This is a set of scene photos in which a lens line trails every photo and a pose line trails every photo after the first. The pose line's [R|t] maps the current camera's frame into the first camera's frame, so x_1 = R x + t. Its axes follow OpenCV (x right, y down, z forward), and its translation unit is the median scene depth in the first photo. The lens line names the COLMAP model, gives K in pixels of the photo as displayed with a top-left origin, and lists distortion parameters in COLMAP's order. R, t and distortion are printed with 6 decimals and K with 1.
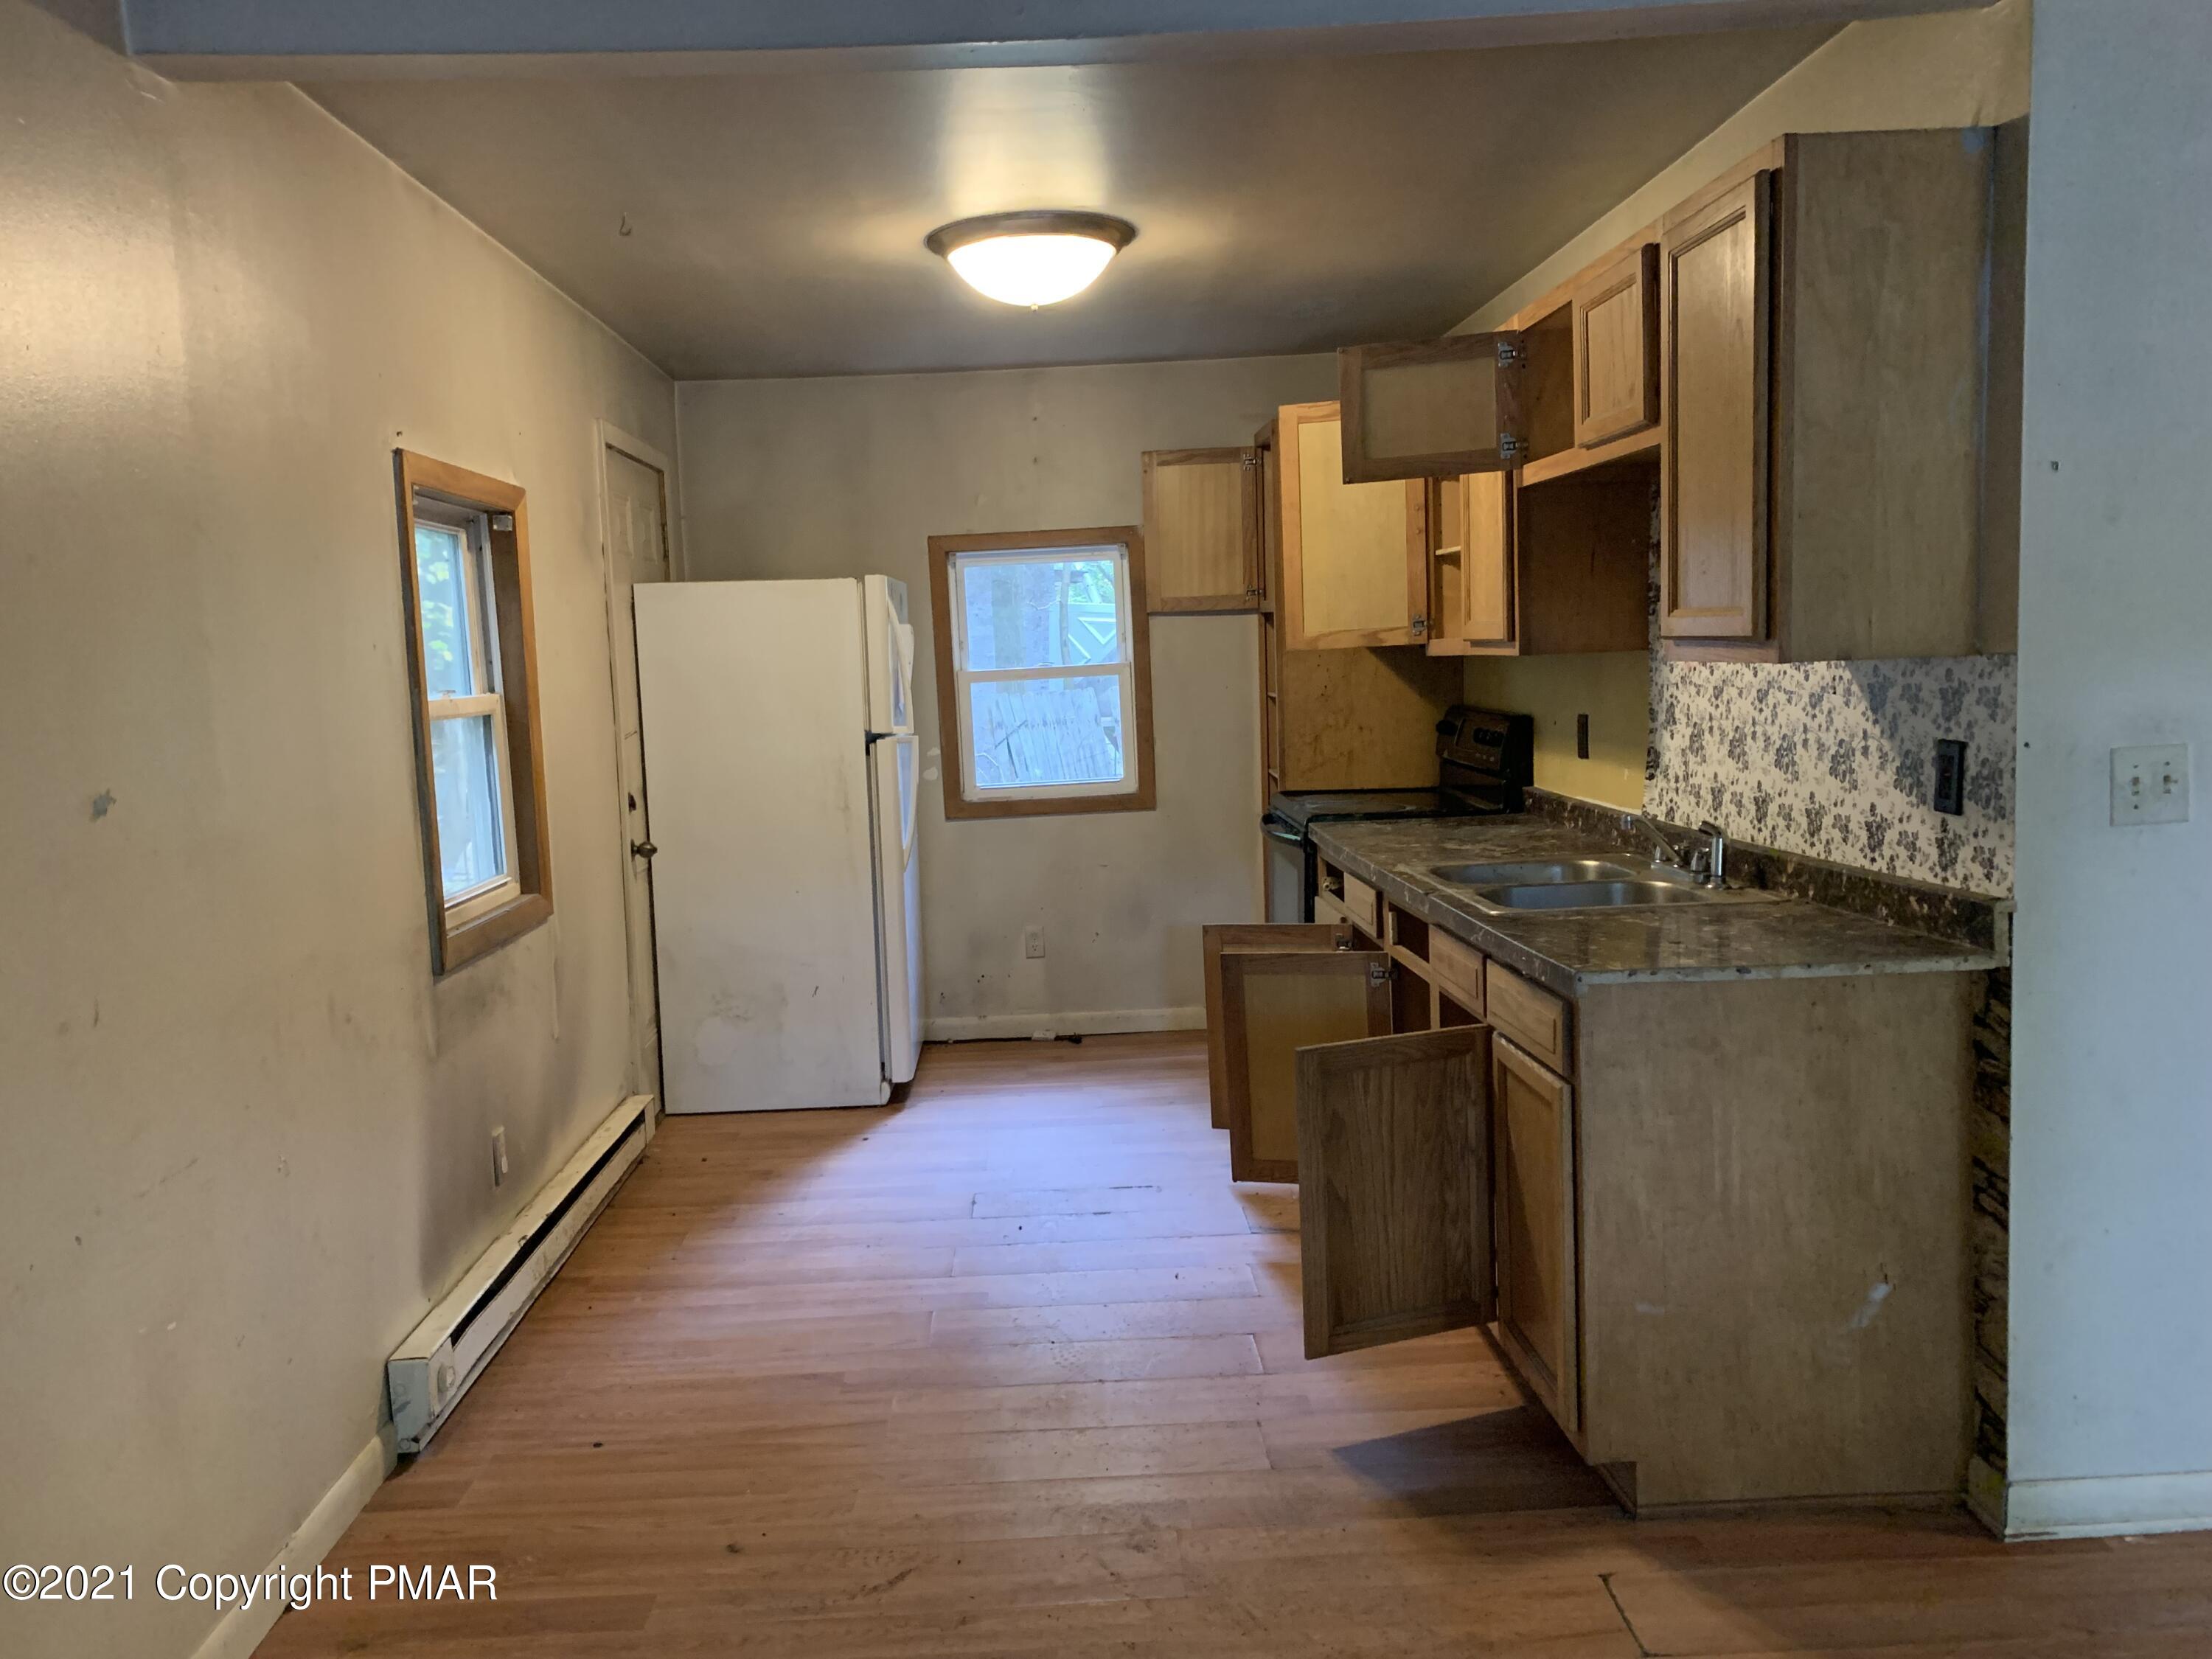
lens RADIAL K [[1682.6, 0, 1101.2], [0, 1682.6, 837.2], [0, 0, 1]] dist [0.016363, -0.000872]
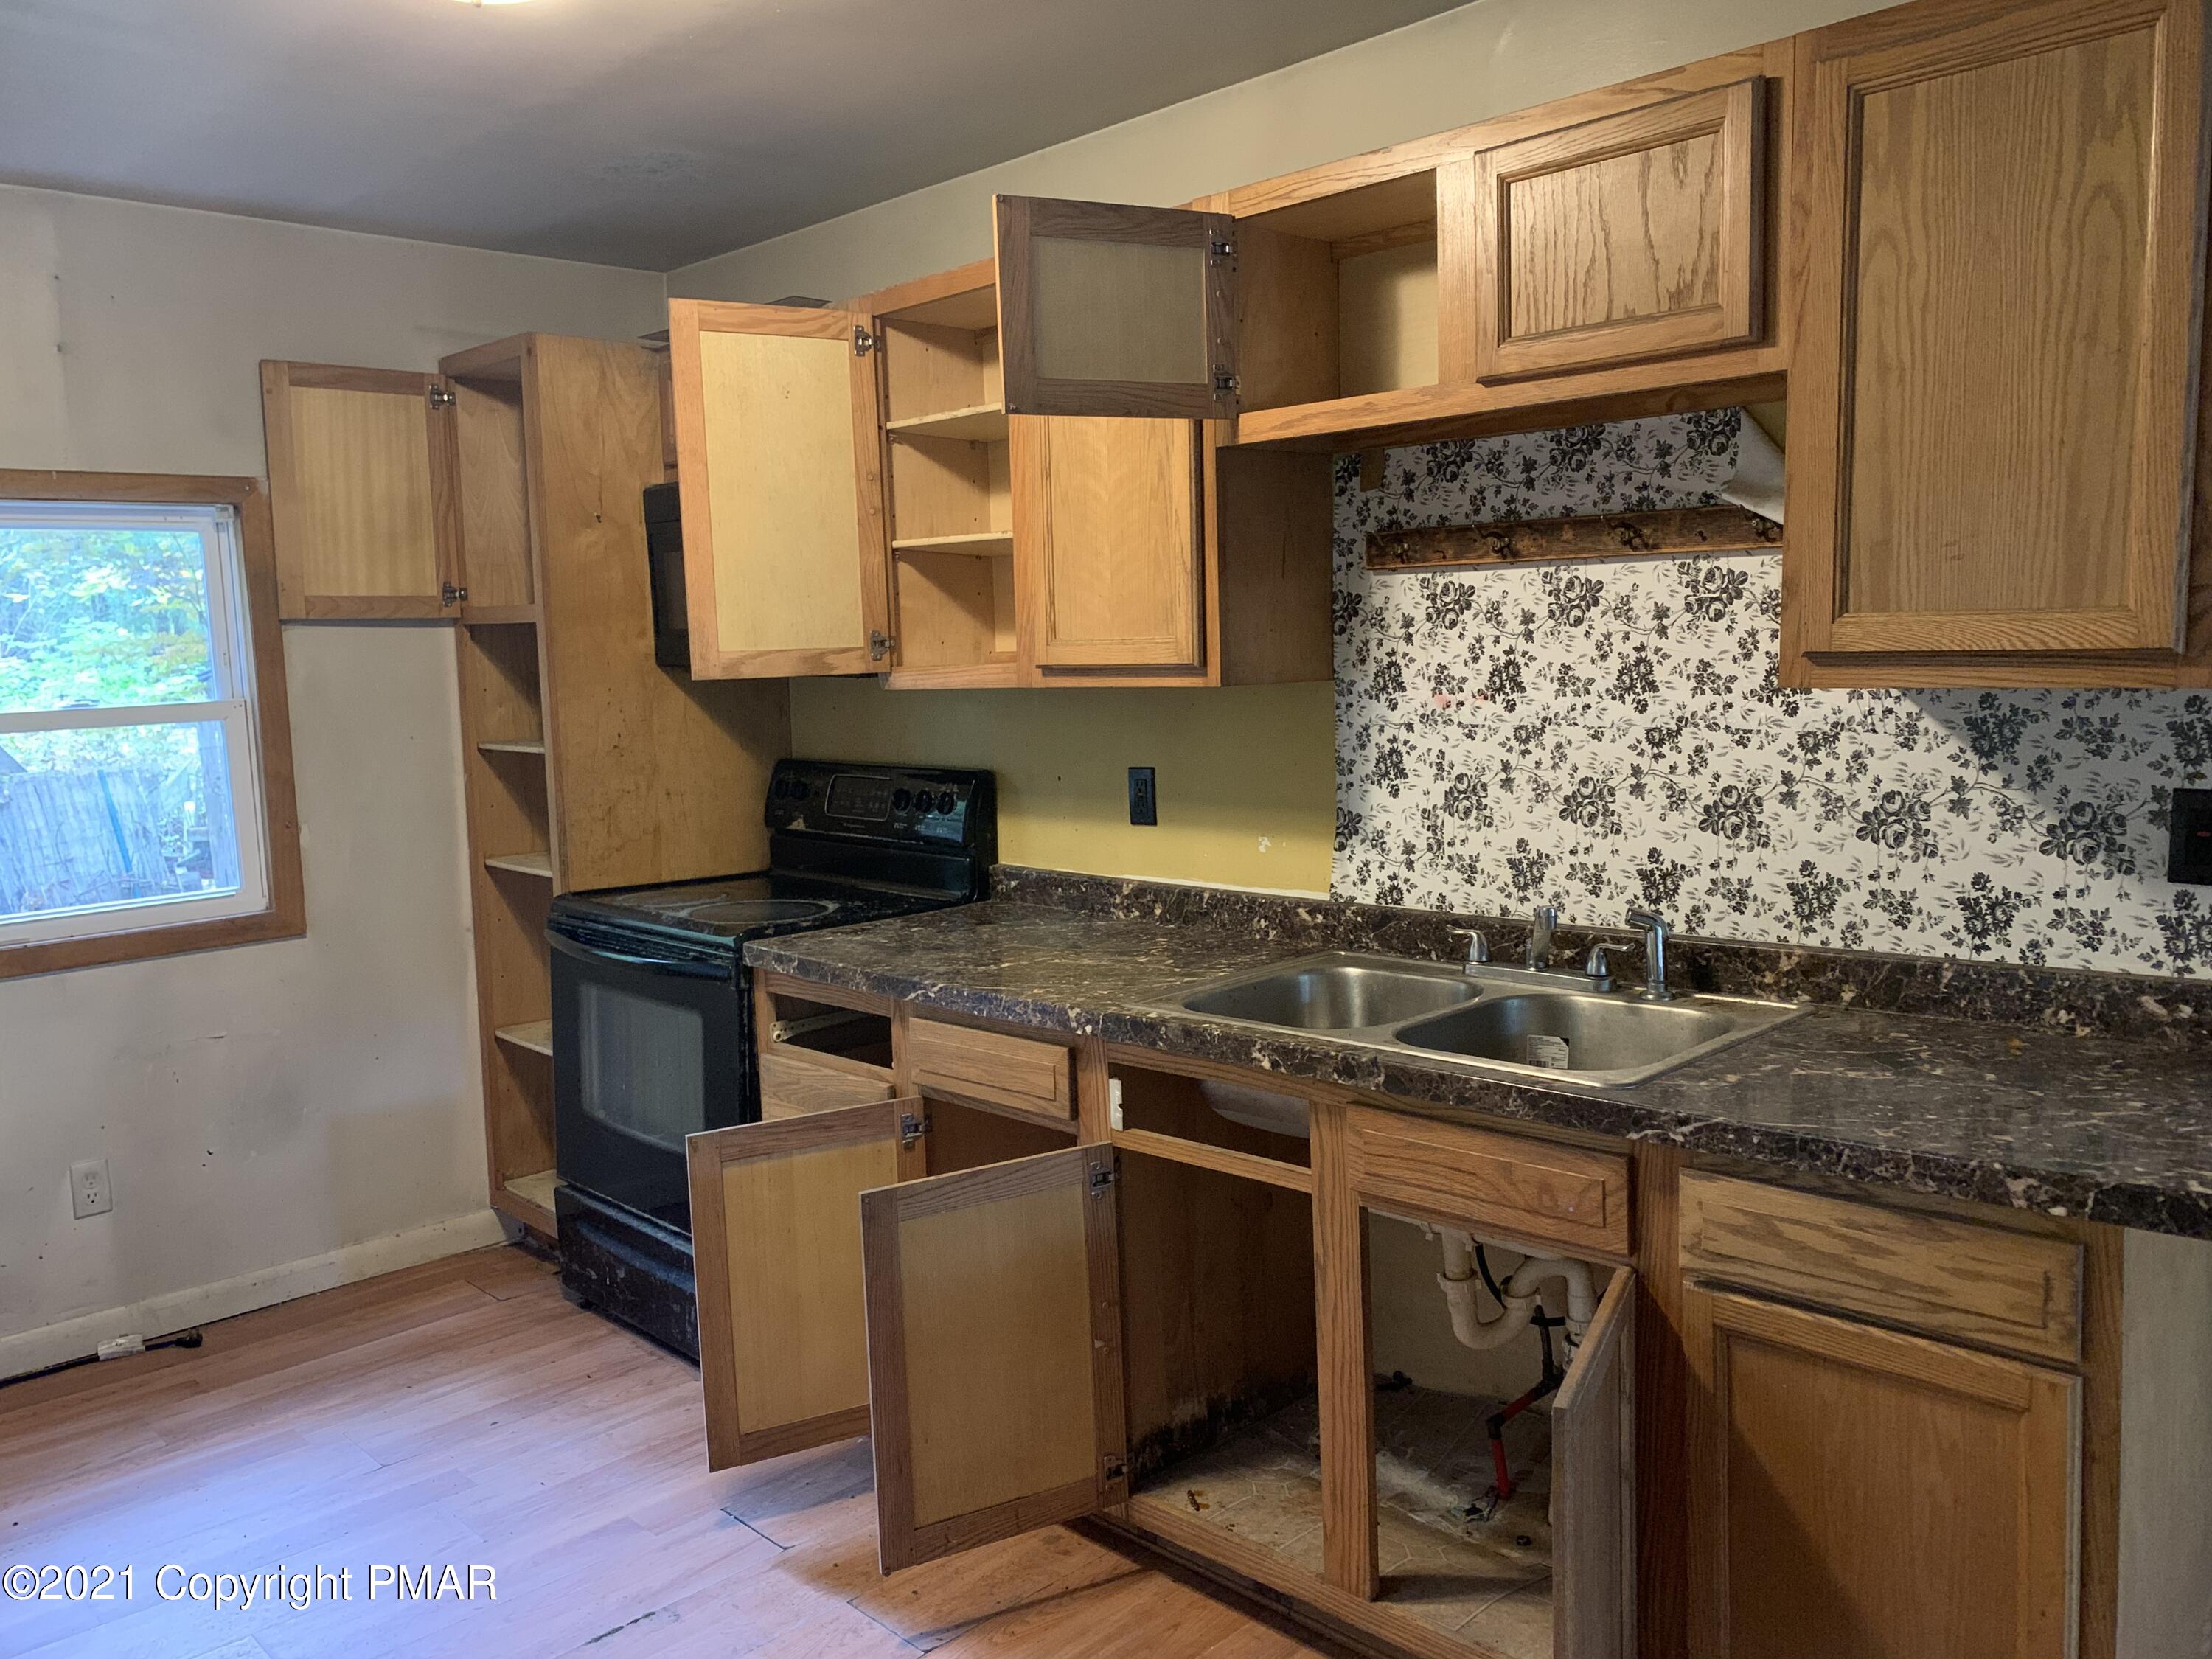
lens RADIAL K [[1682.6, 0, 1107.4], [0, 1682.6, 818.9], [0, 0, 1]] dist [0.016363, -0.000872]
pose [[0.734911, -0.047956, 0.676466, -0.214636], [0.073254, 0.997274, -0.008885, -0.040940], [-0.674195, 0.056084, 0.736421, 0.427128]]
